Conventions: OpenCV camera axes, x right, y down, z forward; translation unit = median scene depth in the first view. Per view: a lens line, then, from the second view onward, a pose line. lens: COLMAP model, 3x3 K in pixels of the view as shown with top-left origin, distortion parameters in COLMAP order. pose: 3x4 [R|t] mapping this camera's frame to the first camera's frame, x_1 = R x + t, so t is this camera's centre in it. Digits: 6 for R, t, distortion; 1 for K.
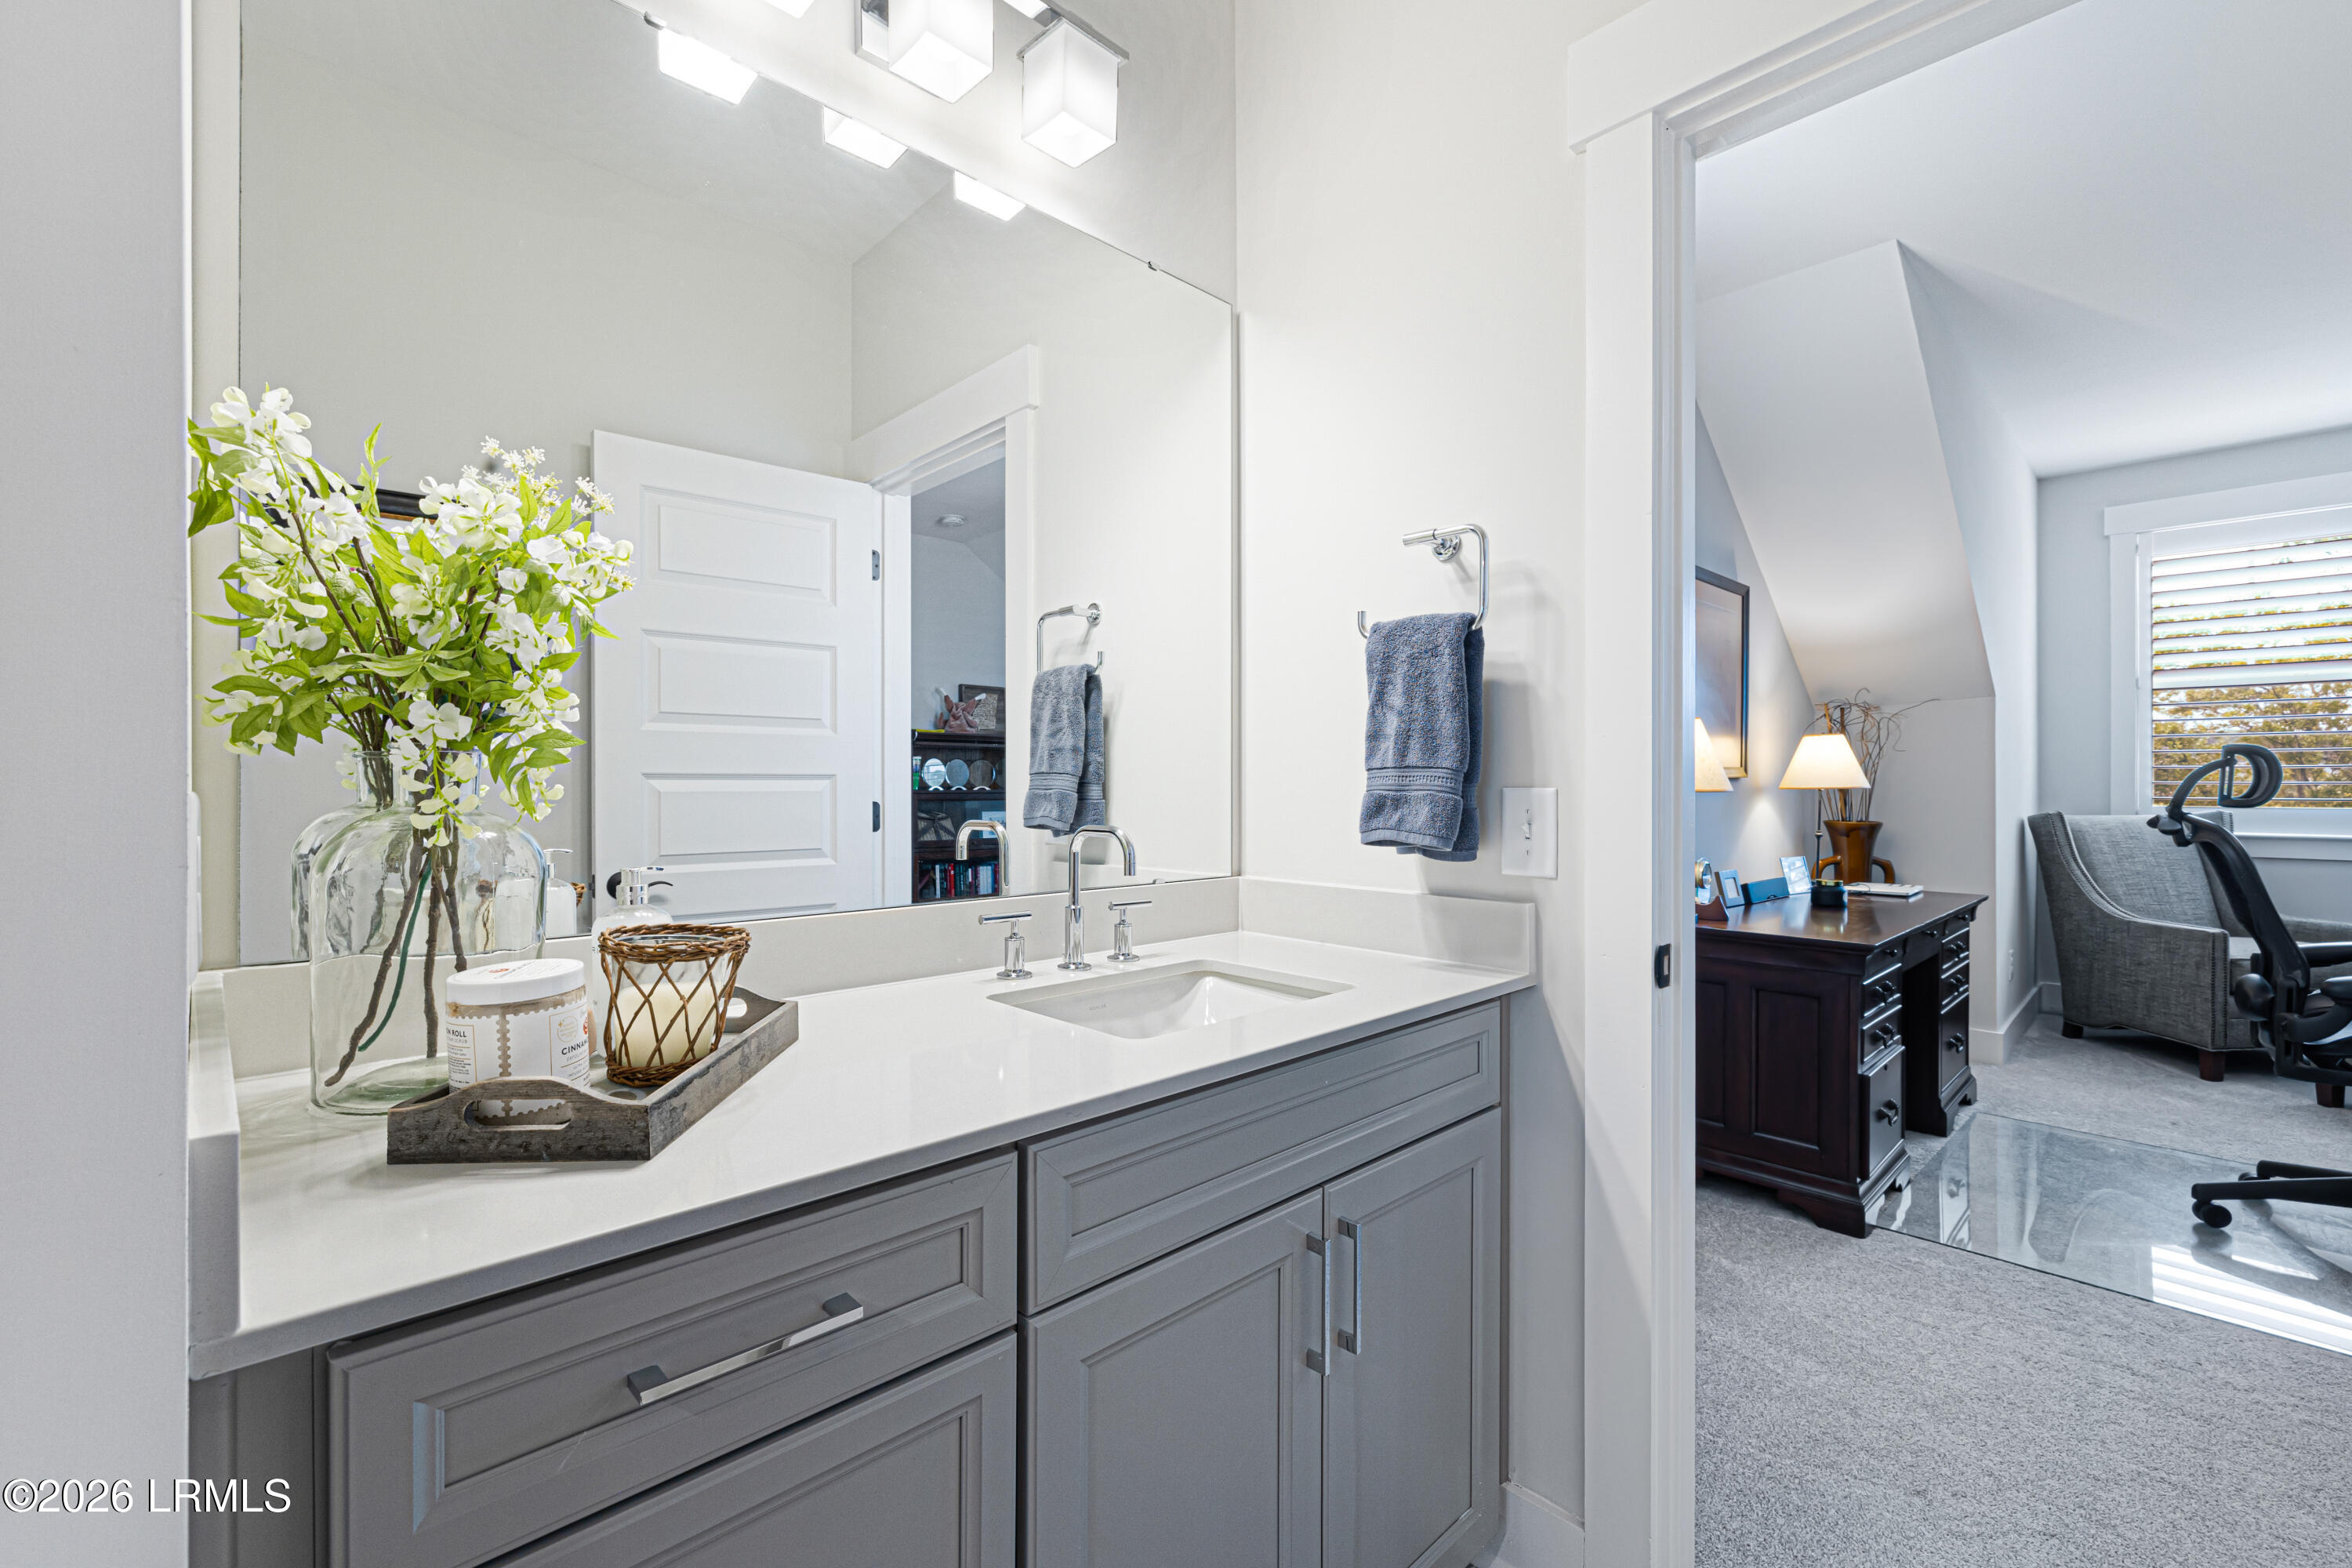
lens RADIAL K [[1002.8, 0, 1172.6], [0, 1002.8, 785.8], [0, 0, 1]] dist [-0.001608, 0.001102]
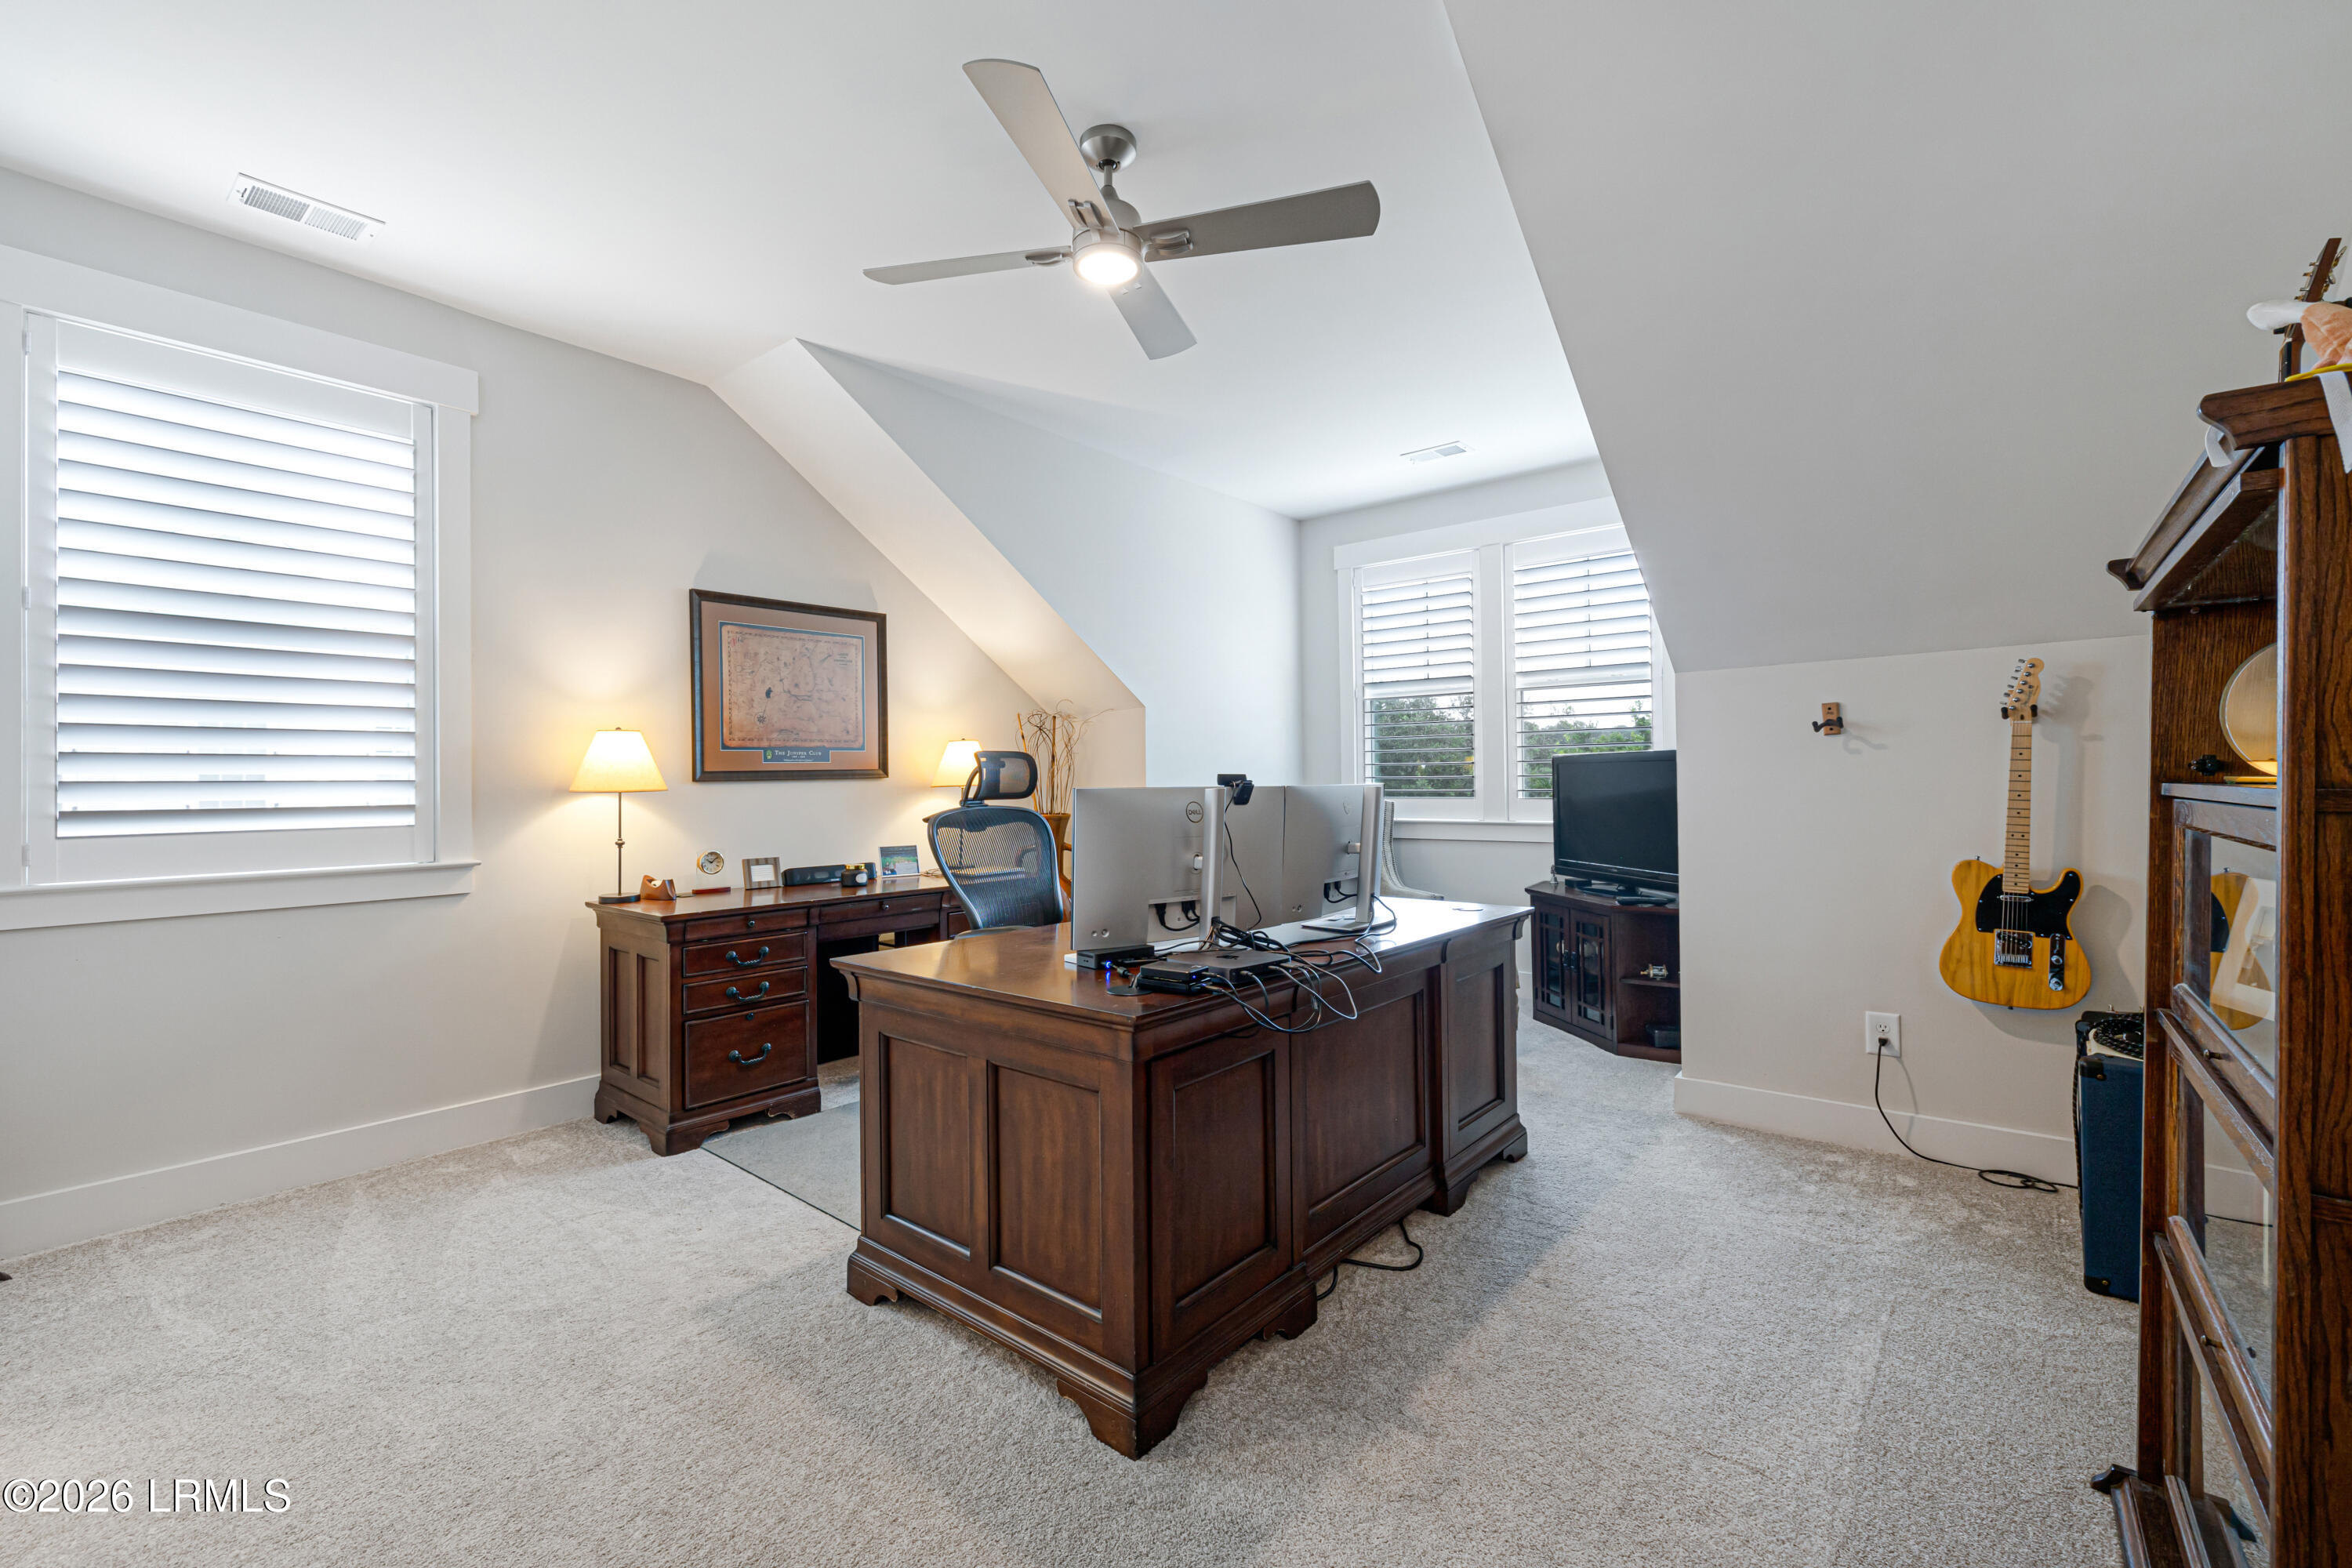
lens RADIAL K [[1002.8, 0, 1180.0], [0, 1002.8, 779.5], [0, 0, 1]] dist [-0.001608, 0.001102]
pose [[0.991143, -0.006109, 0.132659, 0.879268], [0.005323, 0.999966, 0.006282, -0.013806], [-0.132693, -0.005520, 0.991142, -0.236372]]
